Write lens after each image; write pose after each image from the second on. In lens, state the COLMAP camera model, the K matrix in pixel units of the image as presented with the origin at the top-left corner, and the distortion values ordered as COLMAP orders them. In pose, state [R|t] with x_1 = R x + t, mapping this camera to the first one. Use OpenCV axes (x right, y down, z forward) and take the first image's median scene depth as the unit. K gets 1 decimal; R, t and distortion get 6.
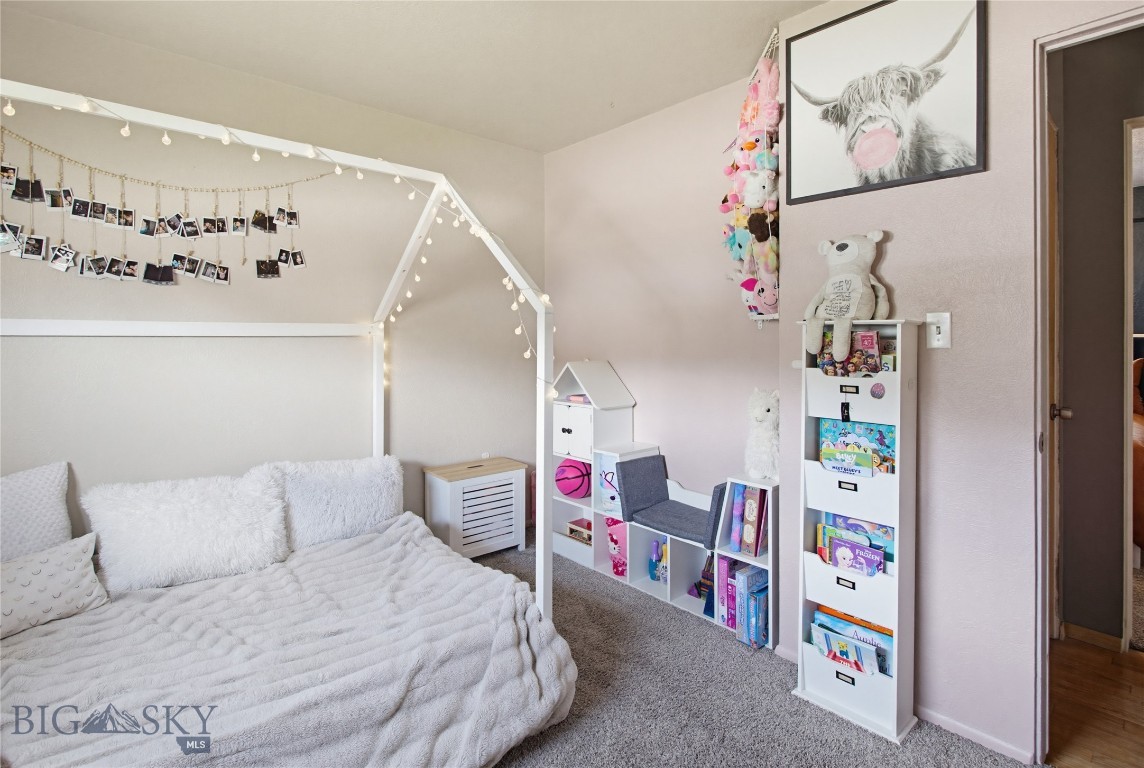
lens RADIAL K [[559.1, 0, 574.8], [0, 559.1, 337.0], [0, 0, 1]] dist [-0.009646, 0.003059]
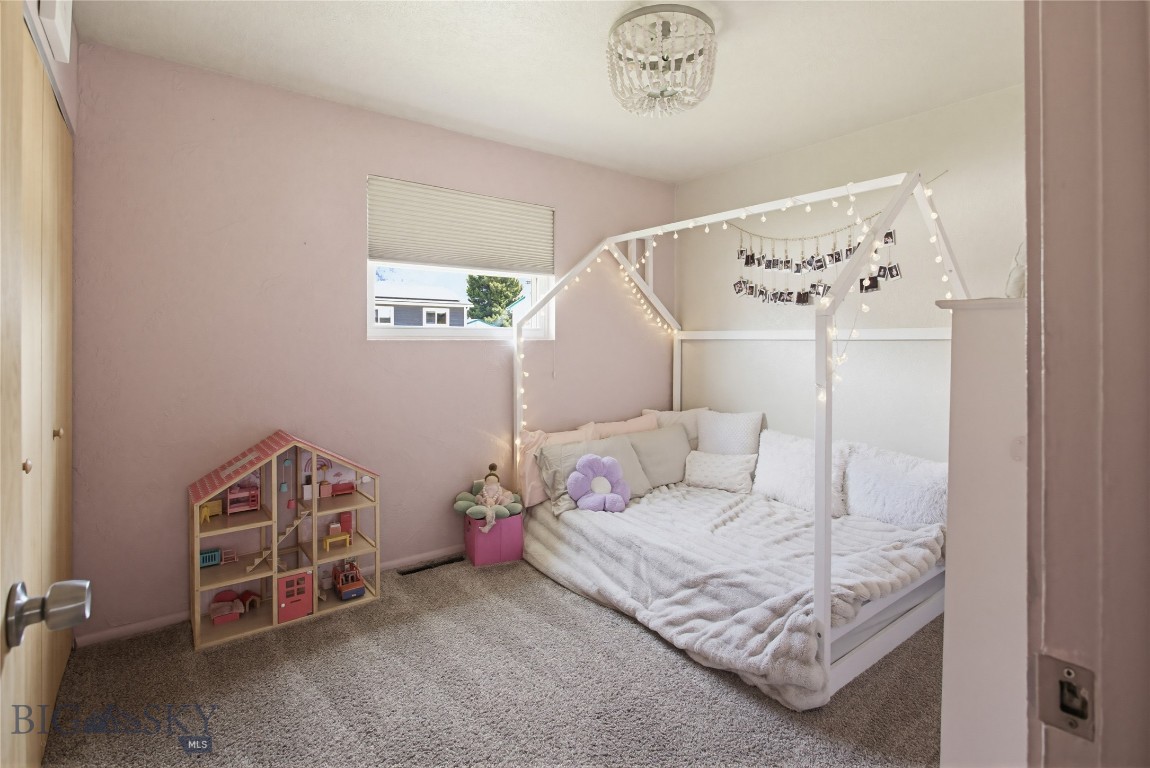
lens RADIAL K [[562.1, 0, 593.5], [0, 562.1, 342.8], [0, 0, 1]] dist [-0.009646, 0.003059]
pose [[-0.065087, 0.003783, -0.997872, 0.805597], [-0.003971, 0.999984, 0.004050, 0.002367], [0.997872, 0.004226, -0.065071, 0.546594]]
